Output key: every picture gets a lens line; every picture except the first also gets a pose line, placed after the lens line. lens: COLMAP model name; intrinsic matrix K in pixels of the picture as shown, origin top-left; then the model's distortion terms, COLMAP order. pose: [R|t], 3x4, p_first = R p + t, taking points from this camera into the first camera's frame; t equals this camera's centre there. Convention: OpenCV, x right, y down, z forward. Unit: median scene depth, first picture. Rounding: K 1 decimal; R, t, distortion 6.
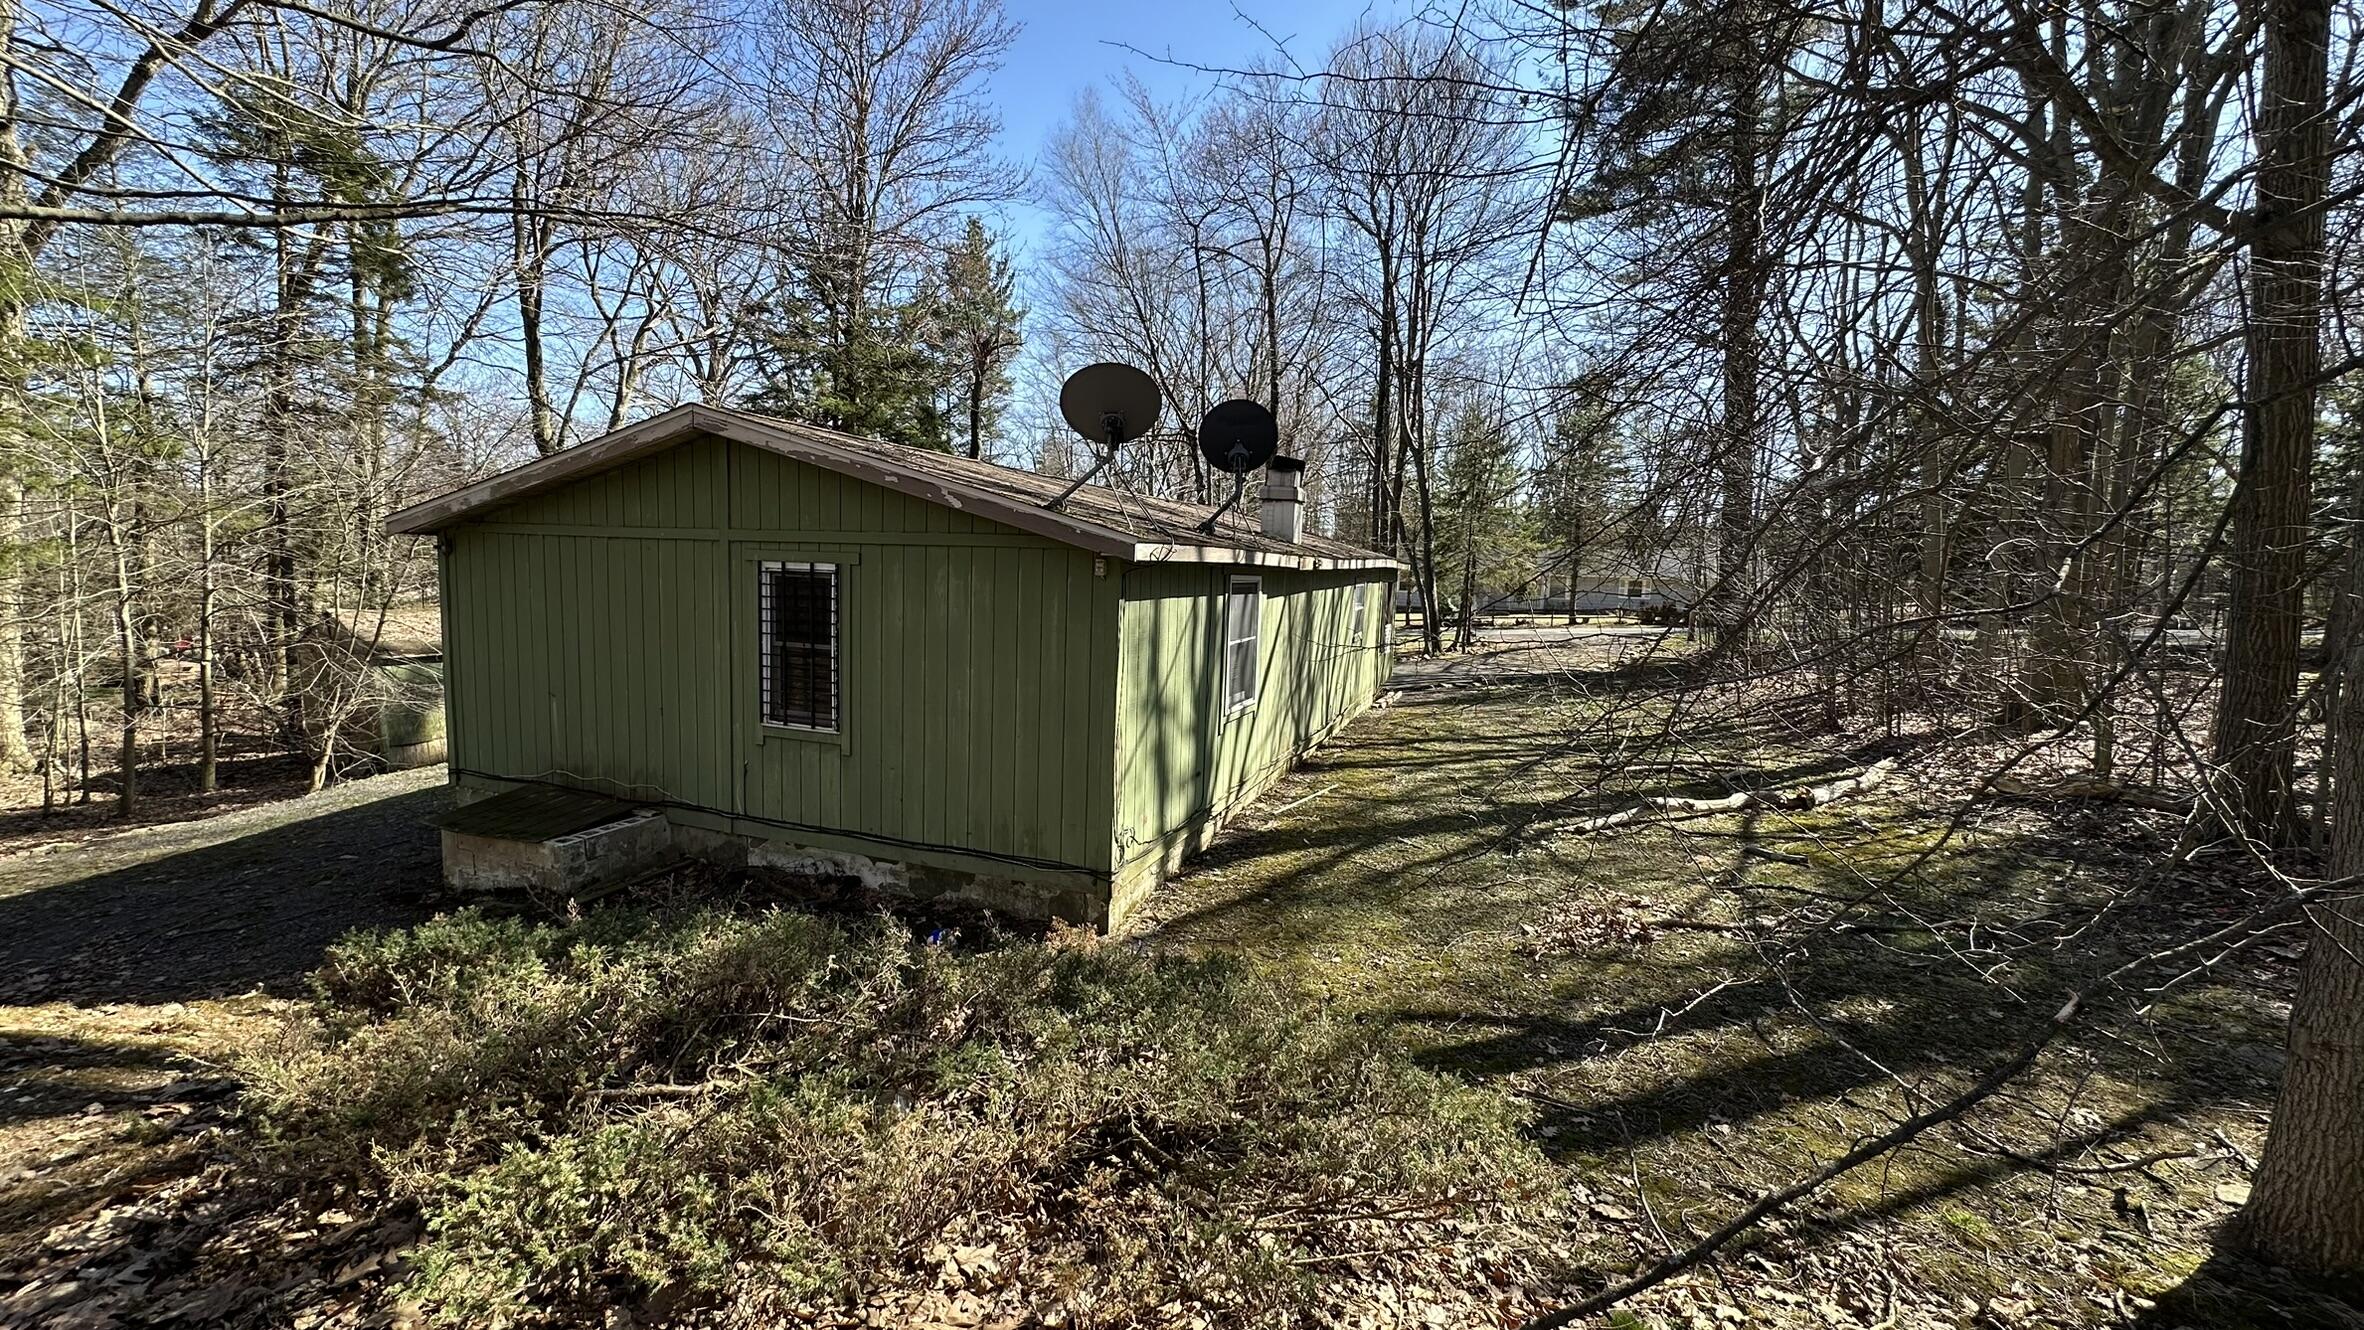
lens RADIAL K [[949.4, 0, 1184.1], [0, 949.4, 668.6], [0, 0, 1]] dist [0.000058, 0.000081]
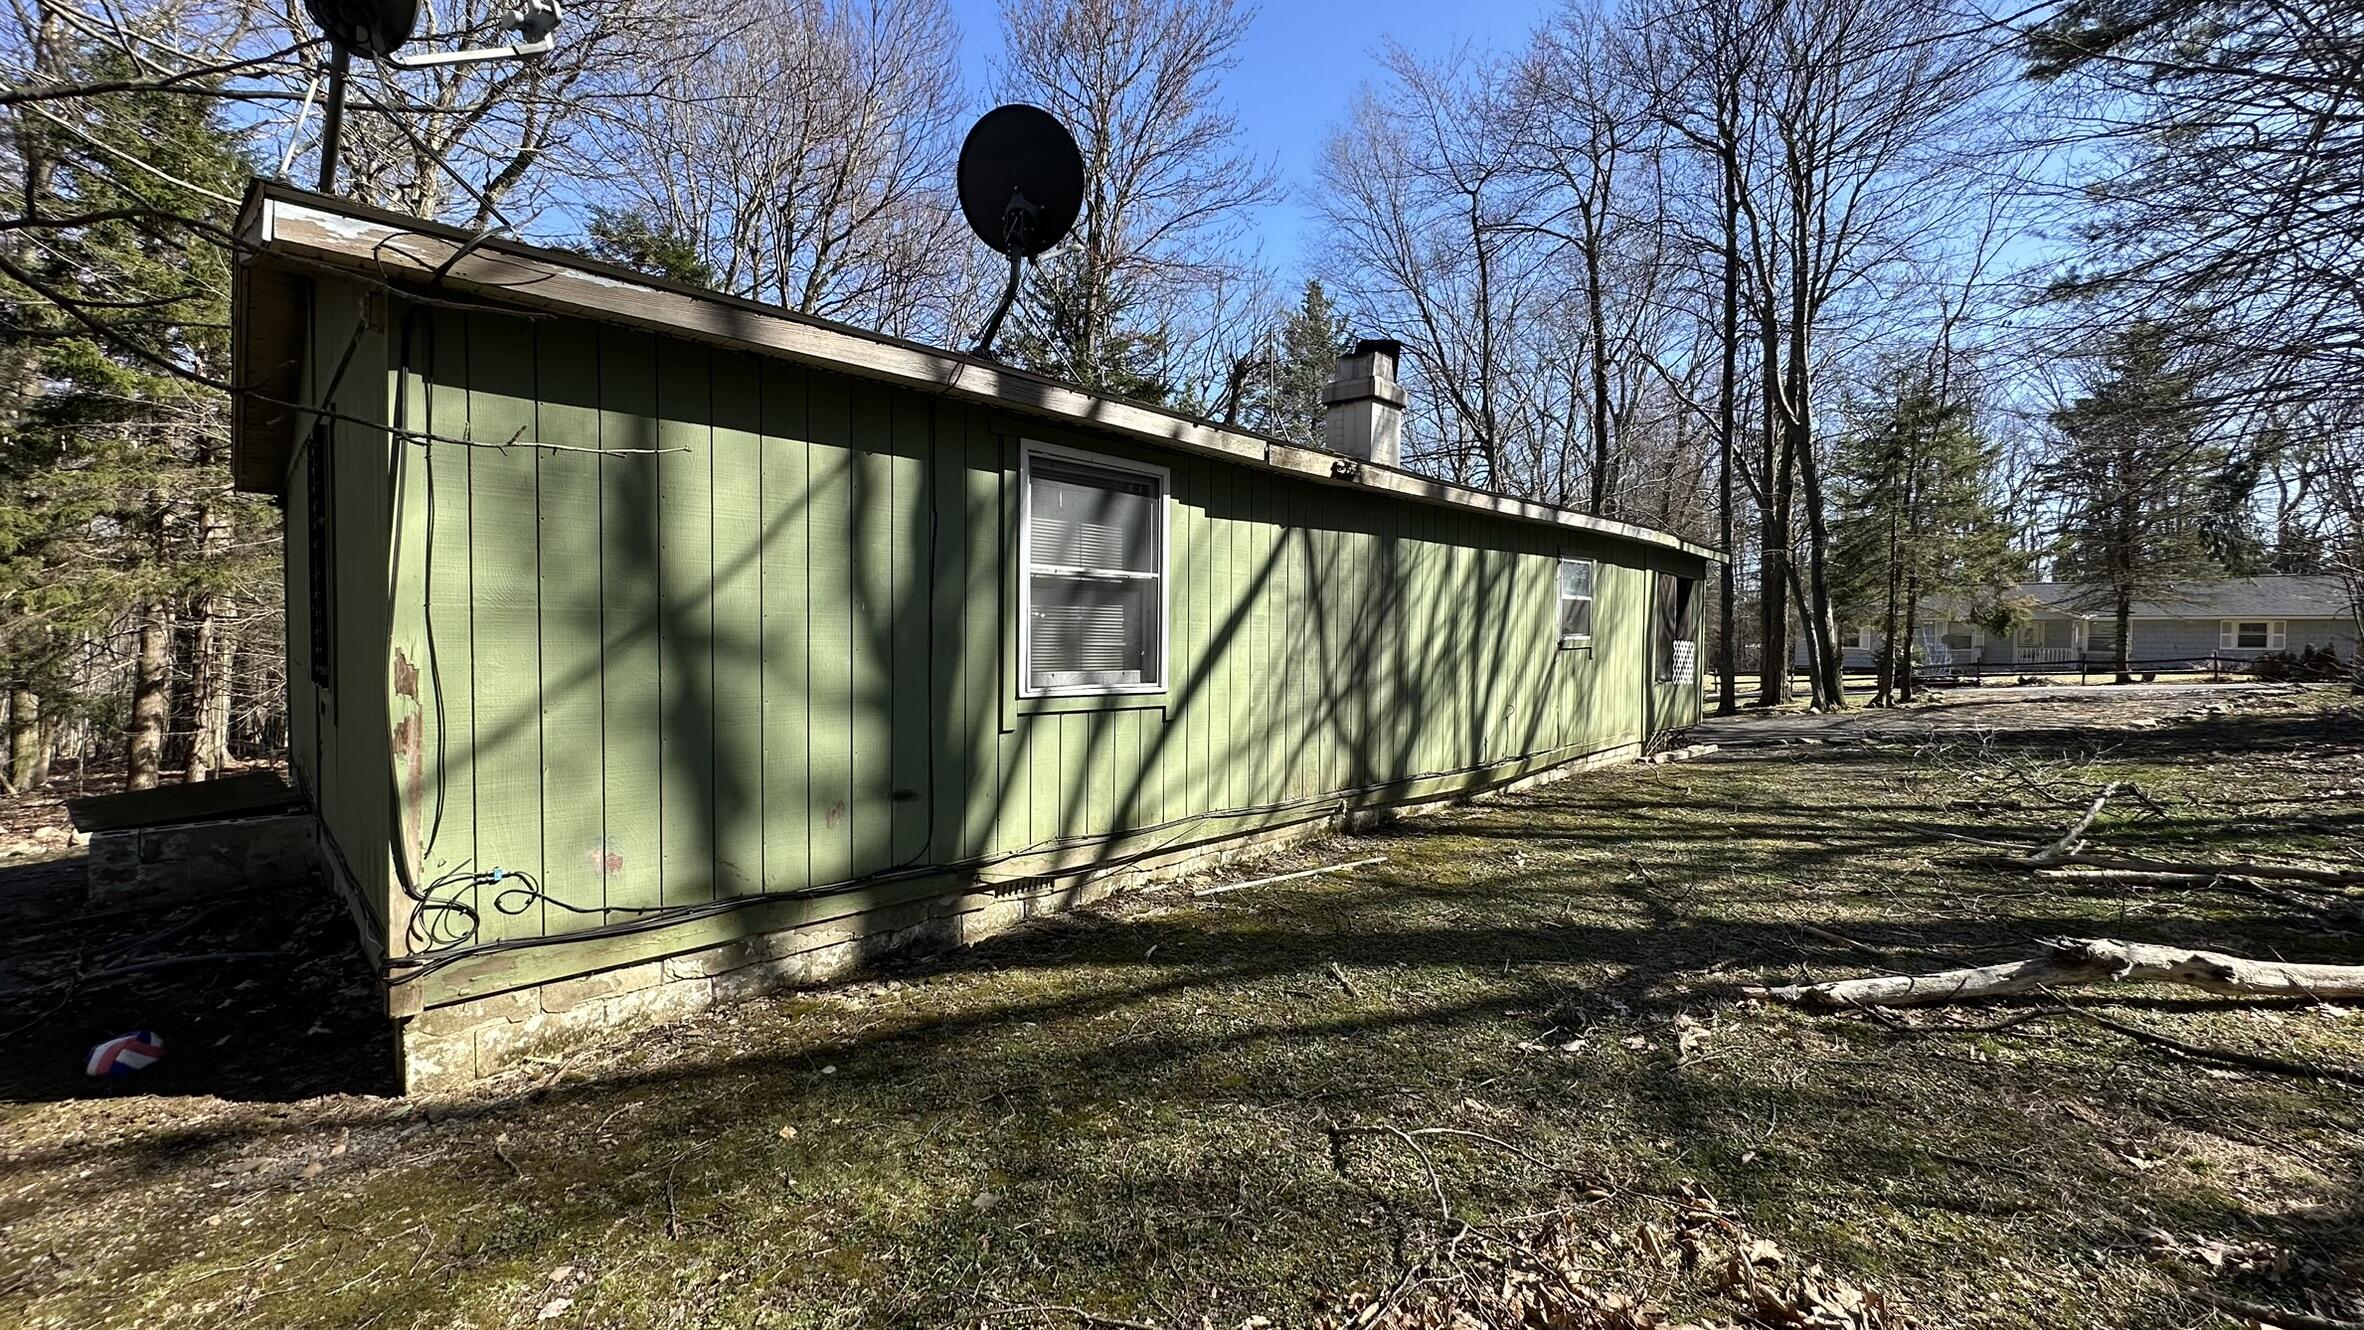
lens RADIAL K [[949.4, 0, 1179.6], [0, 949.4, 660.4], [0, 0, 1]] dist [0.000058, 0.000081]
pose [[0.913188, -0.011694, -0.407371, 0.327722], [-0.027104, 0.995633, -0.089338, 0.070819], [0.406636, 0.092623, 0.908883, 0.509238]]
